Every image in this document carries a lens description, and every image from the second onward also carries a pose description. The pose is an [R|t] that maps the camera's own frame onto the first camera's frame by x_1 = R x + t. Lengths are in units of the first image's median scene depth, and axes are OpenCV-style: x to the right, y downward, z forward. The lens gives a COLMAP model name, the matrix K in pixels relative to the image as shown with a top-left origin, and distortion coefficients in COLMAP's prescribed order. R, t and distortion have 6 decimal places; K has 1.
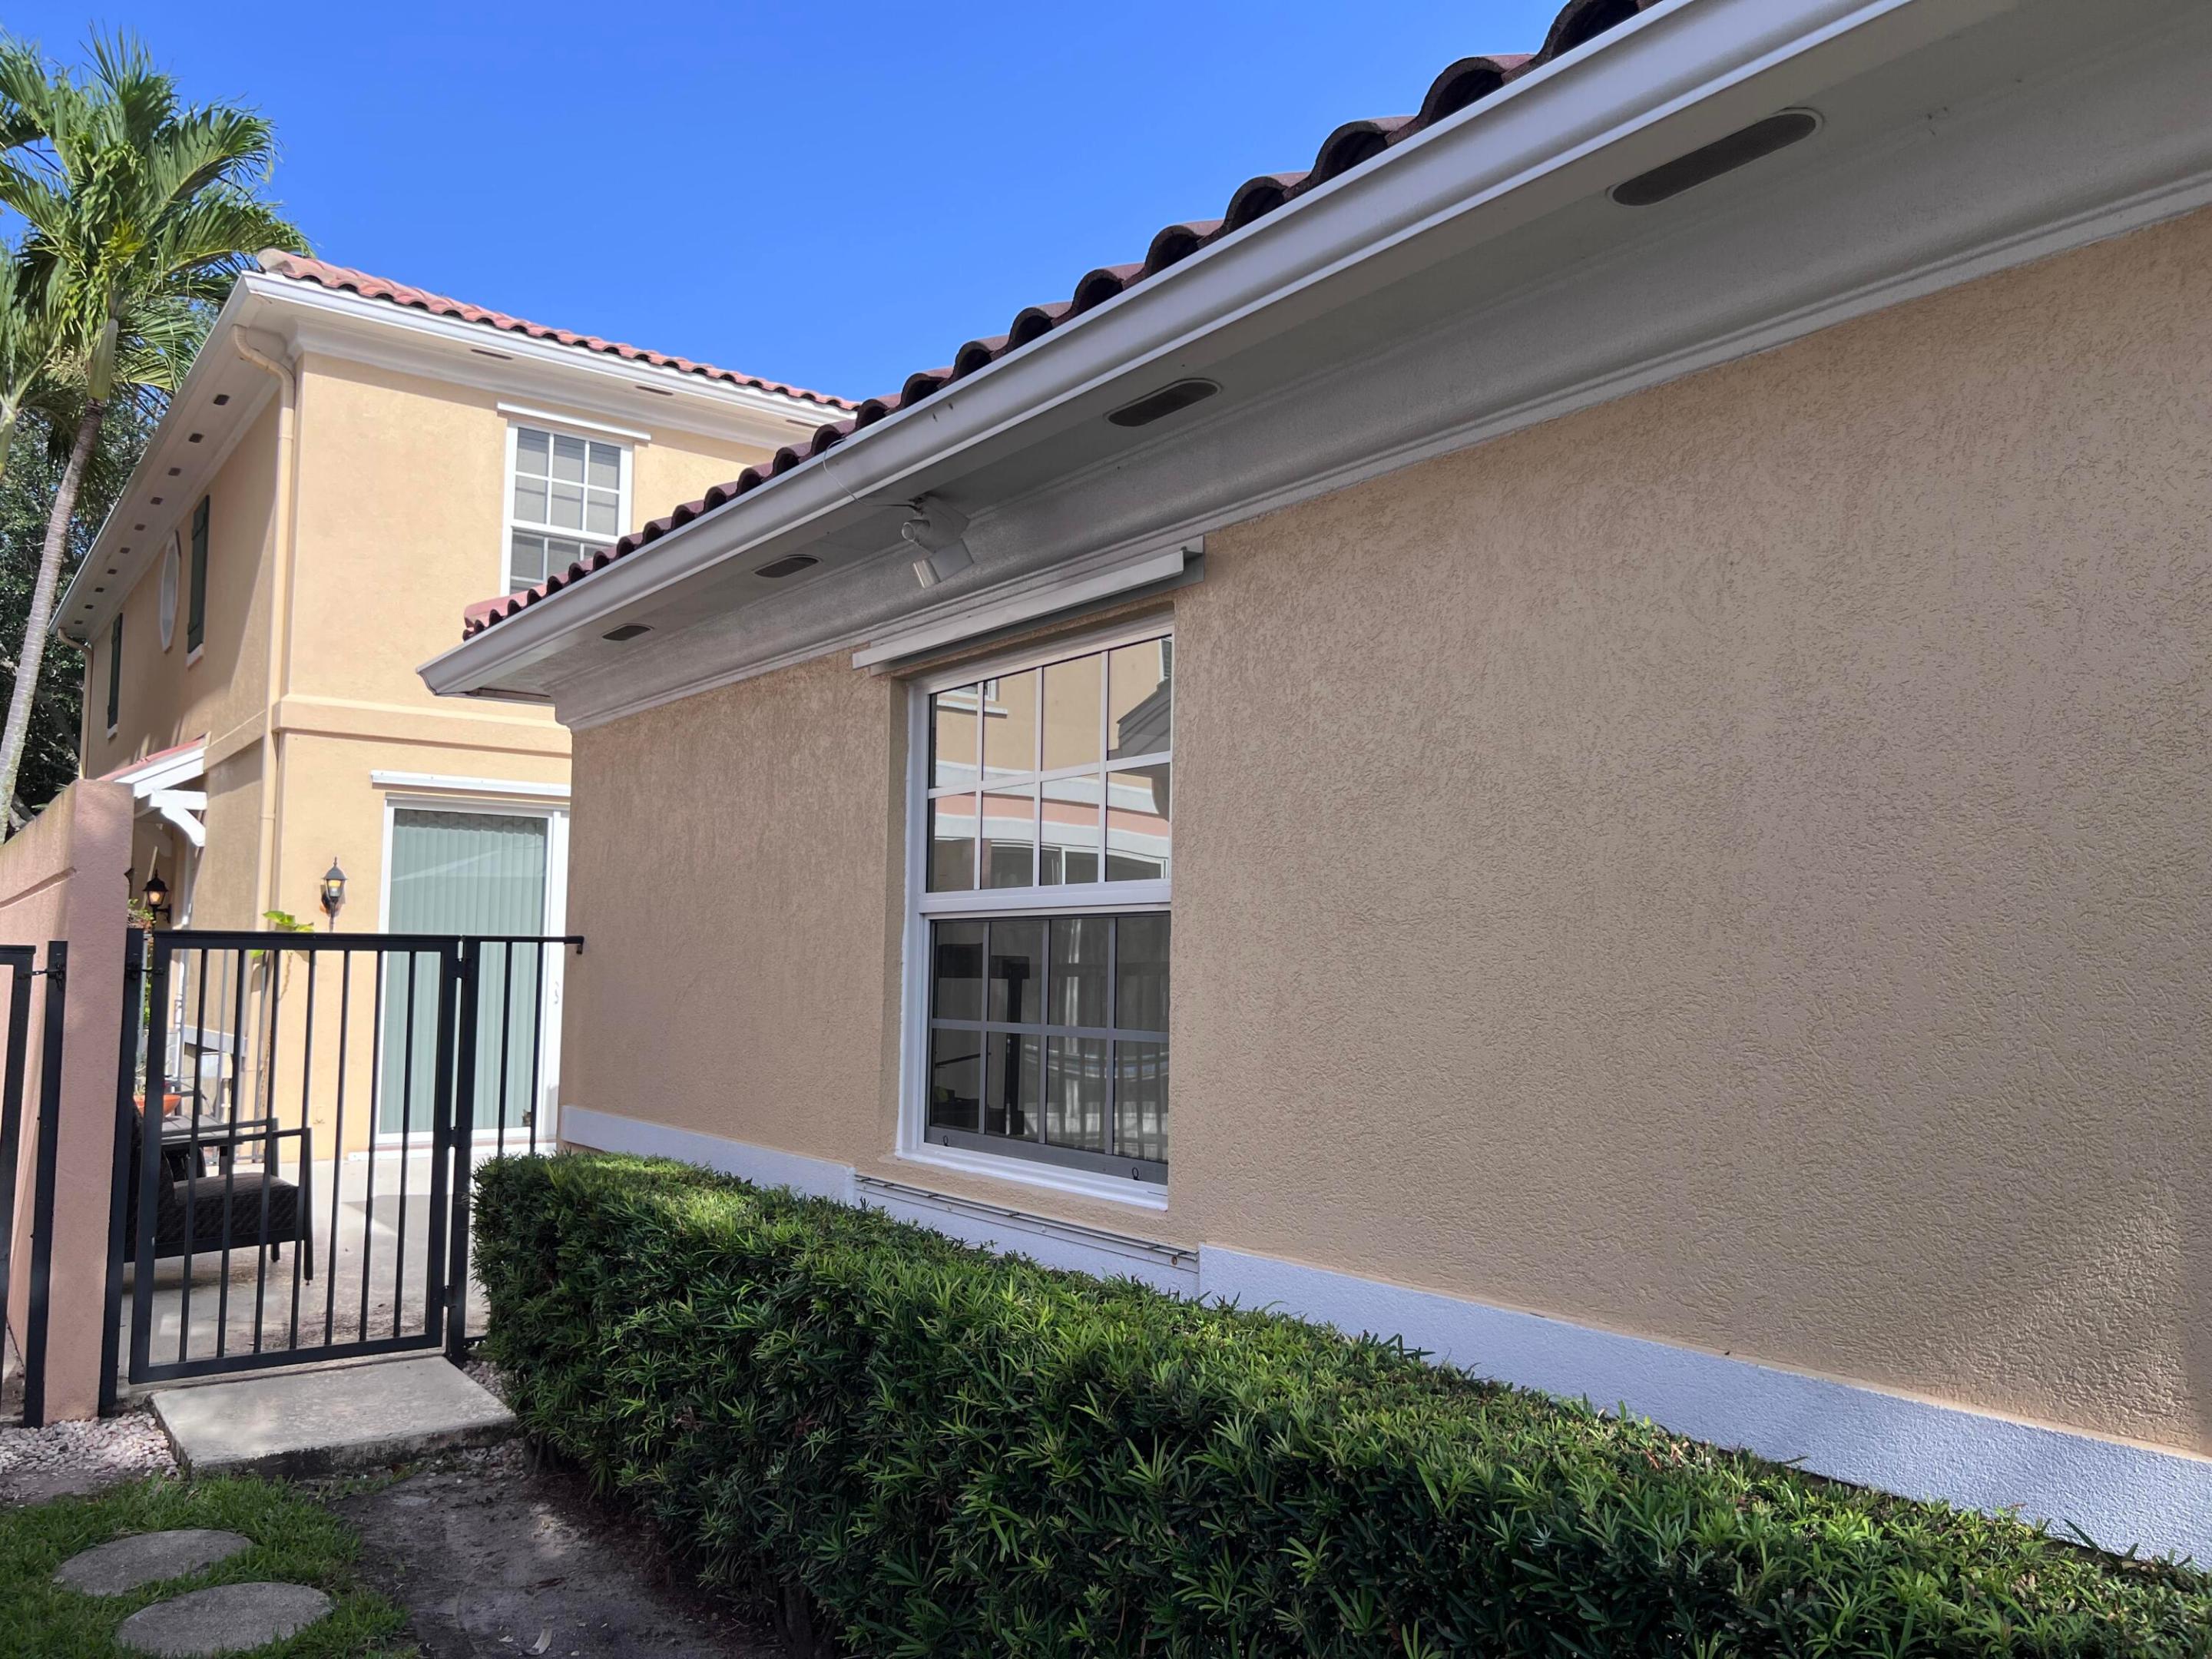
lens RADIAL K [[1667.0, 0, 1101.3], [0, 1667.0, 827.8], [0, 0, 1]] dist [0.045865, -0.053029]
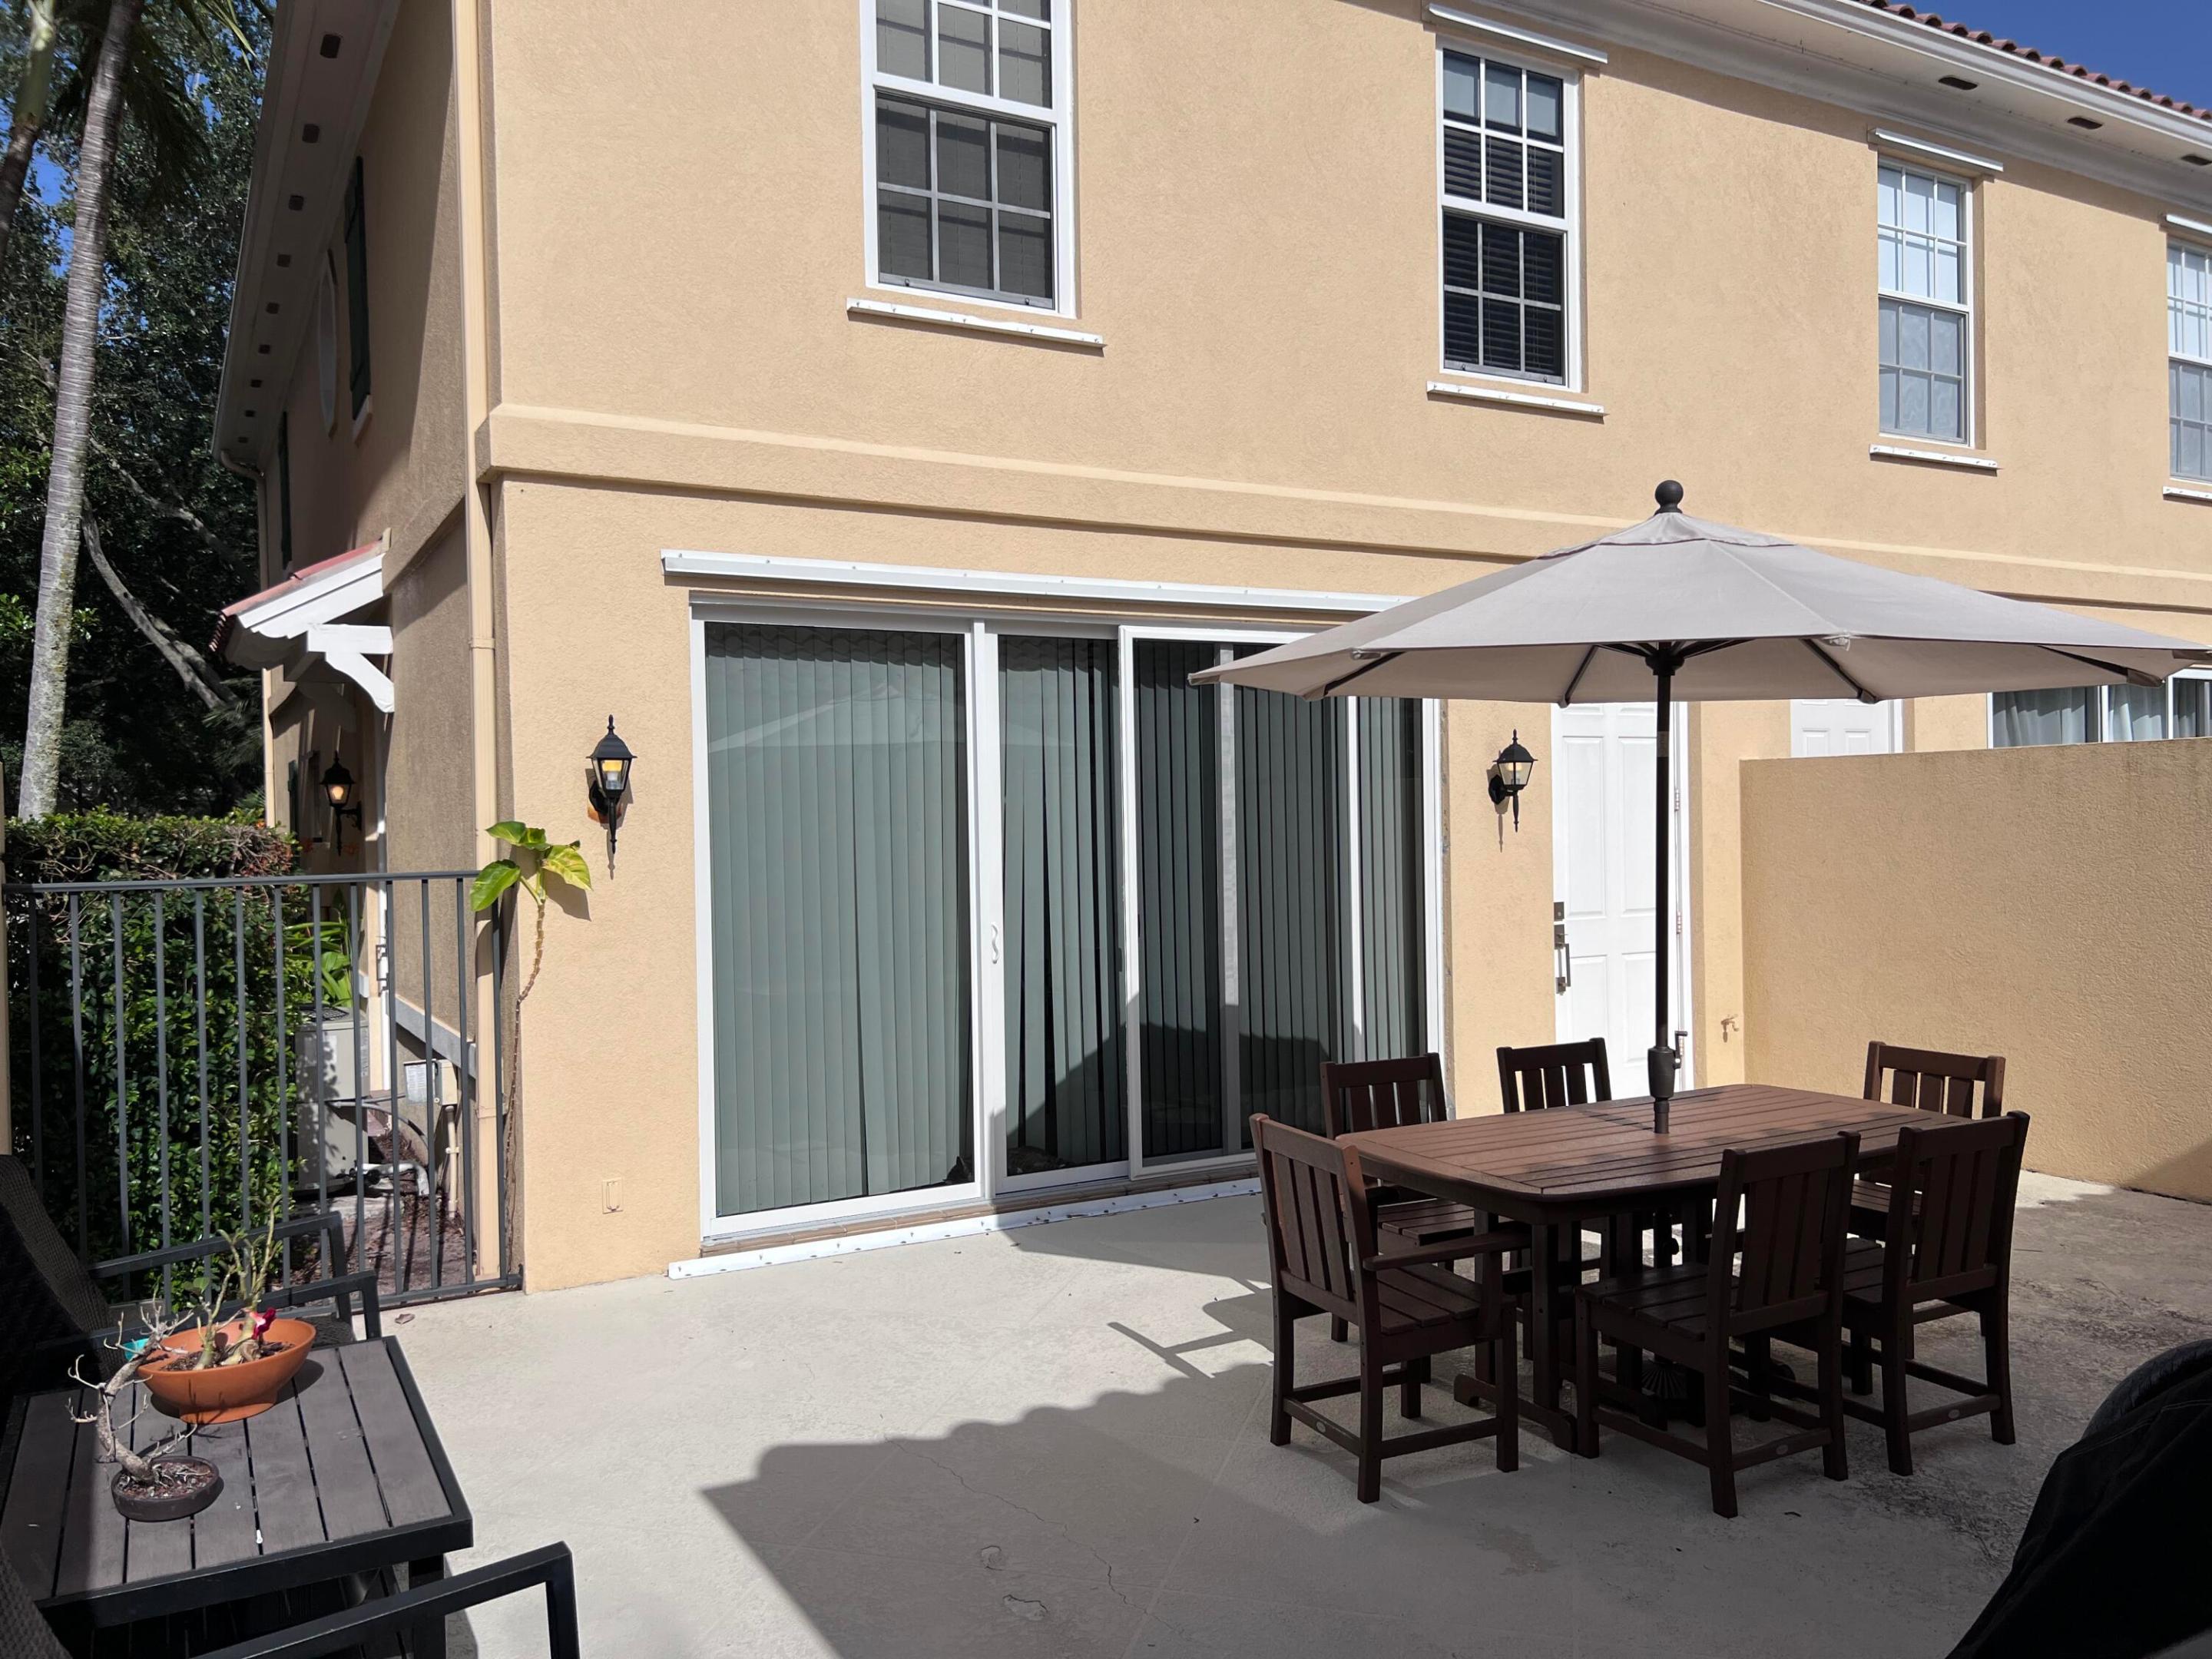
lens RADIAL K [[1667.0, 0, 1110.3], [0, 1667.0, 833.8], [0, 0, 1]] dist [0.045865, -0.053029]
pose [[0.993115, -0.029545, -0.113355, -0.222027], [0.039784, 0.995223, 0.089157, 0.012609], [0.110179, -0.093052, 0.989546, 0.453922]]
